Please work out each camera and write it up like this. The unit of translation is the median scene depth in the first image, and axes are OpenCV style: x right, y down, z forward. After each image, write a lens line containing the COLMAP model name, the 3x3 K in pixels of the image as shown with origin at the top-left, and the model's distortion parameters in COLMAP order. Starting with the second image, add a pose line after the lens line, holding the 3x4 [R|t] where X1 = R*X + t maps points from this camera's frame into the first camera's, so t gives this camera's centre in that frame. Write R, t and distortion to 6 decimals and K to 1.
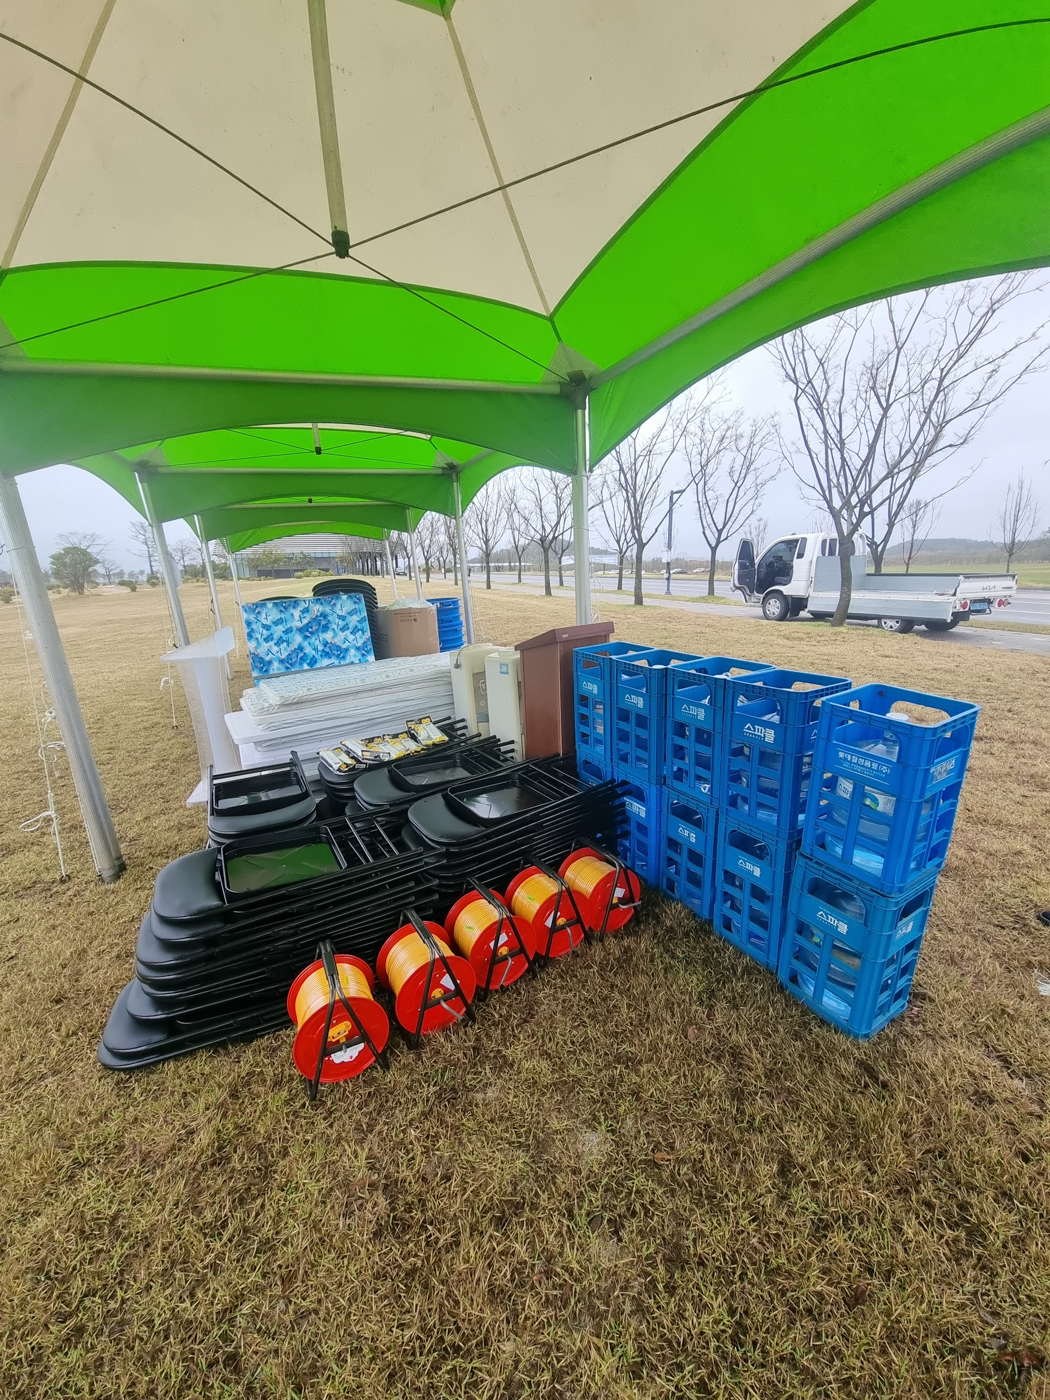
lens RADIAL K [[563.6, 0, 515.5], [0, 563.6, 705.0], [0, 0, 1]] dist [-0.000371, -0.001494]
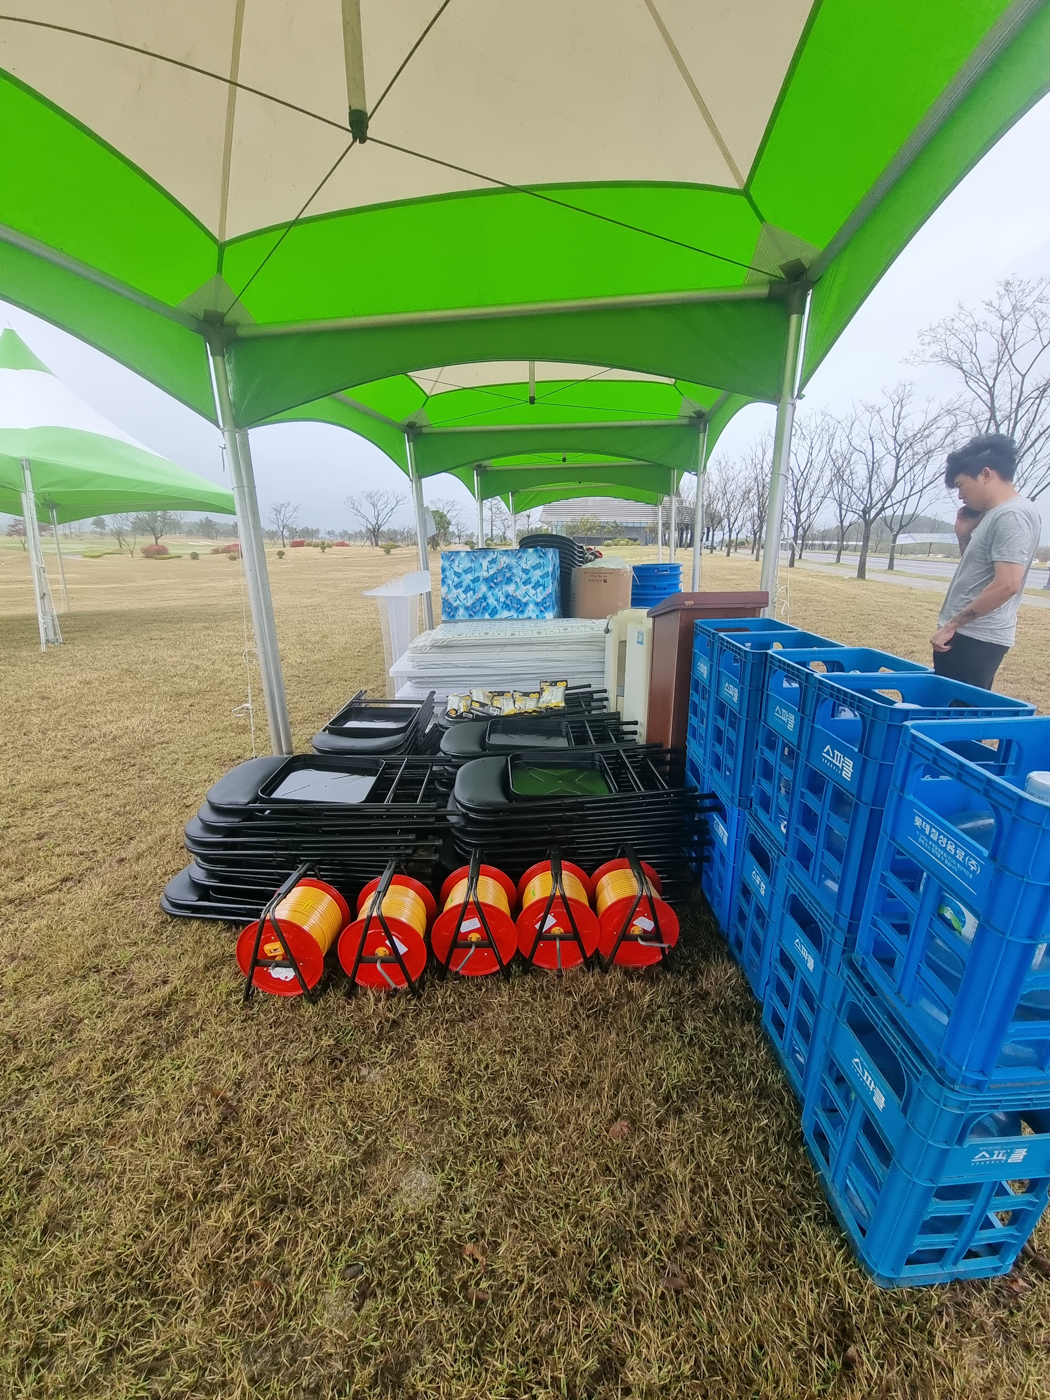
lens RADIAL K [[563.6, 0, 530.5], [0, 563.6, 704.7], [0, 0, 1]] dist [-0.000371, -0.001494]
pose [[0.872993, 0.177505, -0.454286, 0.244142], [-0.157130, 0.984120, 0.082575, -0.008194], [0.461729, -0.000706, 0.887021, 0.154050]]
